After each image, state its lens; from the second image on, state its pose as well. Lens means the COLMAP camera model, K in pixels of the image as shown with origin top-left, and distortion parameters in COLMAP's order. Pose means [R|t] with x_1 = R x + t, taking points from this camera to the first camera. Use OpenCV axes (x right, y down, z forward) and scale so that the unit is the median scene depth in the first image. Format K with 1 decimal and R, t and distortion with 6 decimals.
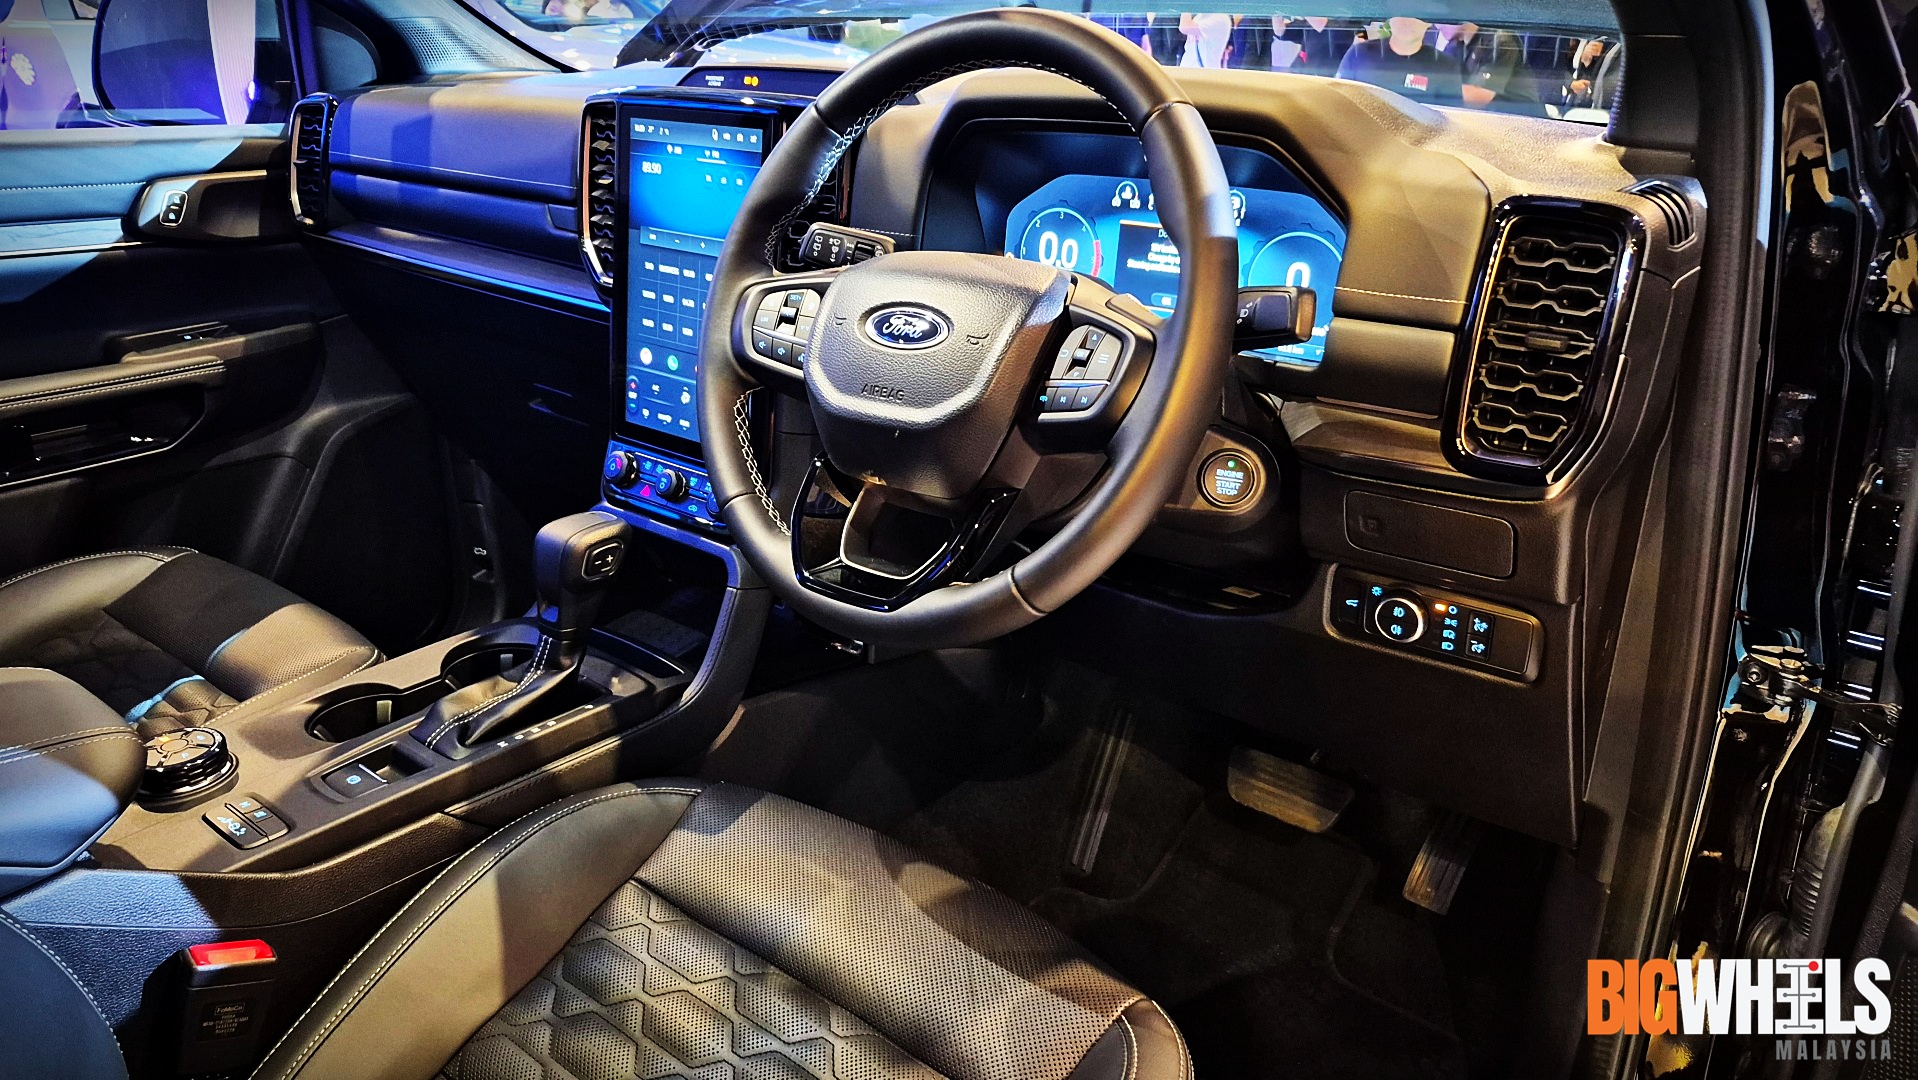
lens RADIAL K [[1417.4, 0, 952.7], [0, 1417.4, 550.1], [0, 0, 1]] dist [0.088842, -0.116932]
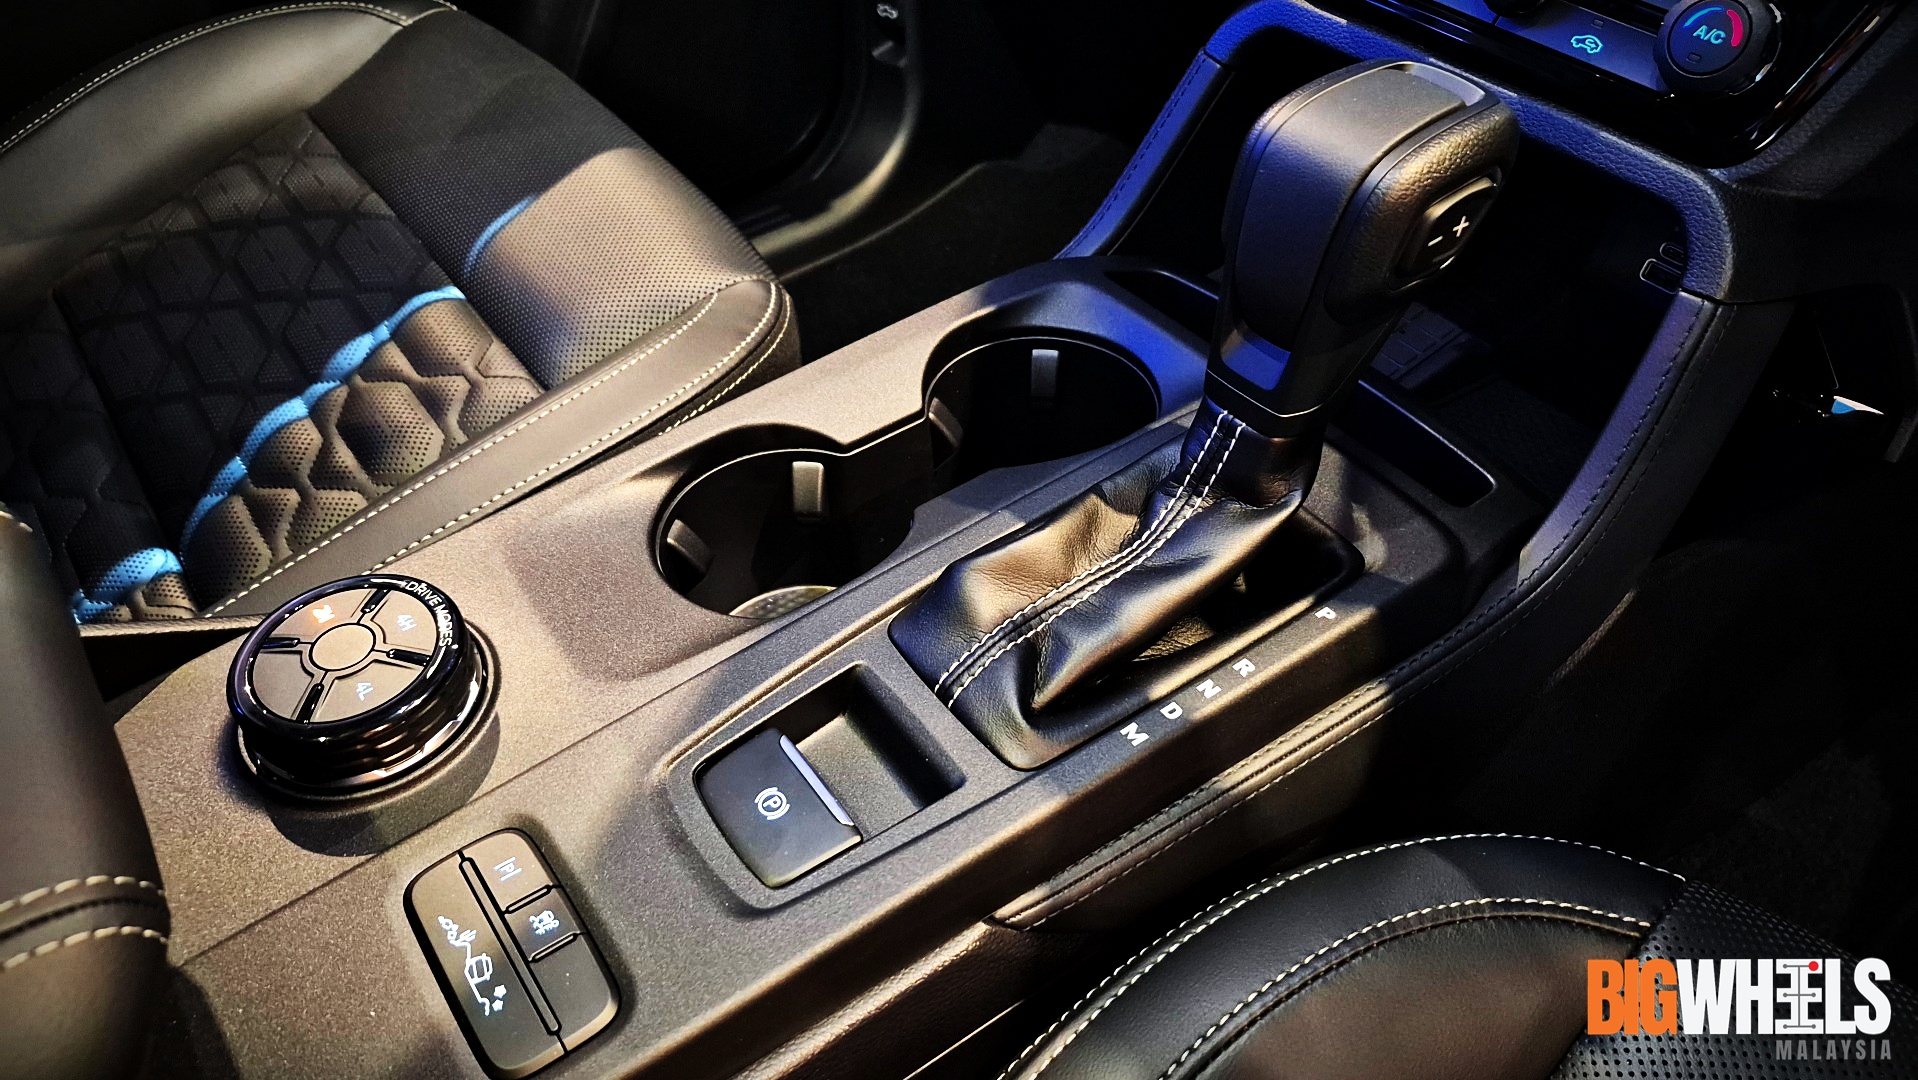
lens RADIAL K [[1417.4, 0, 952.7], [0, 1417.4, 550.1], [0, 0, 1]] dist [0.088842, -0.116932]
pose [[0.974219, 0.141582, -0.175649, -0.283707], [-0.063934, 0.919908, 0.386887, -0.047700], [0.216357, -0.365683, 0.905243, 0.626537]]
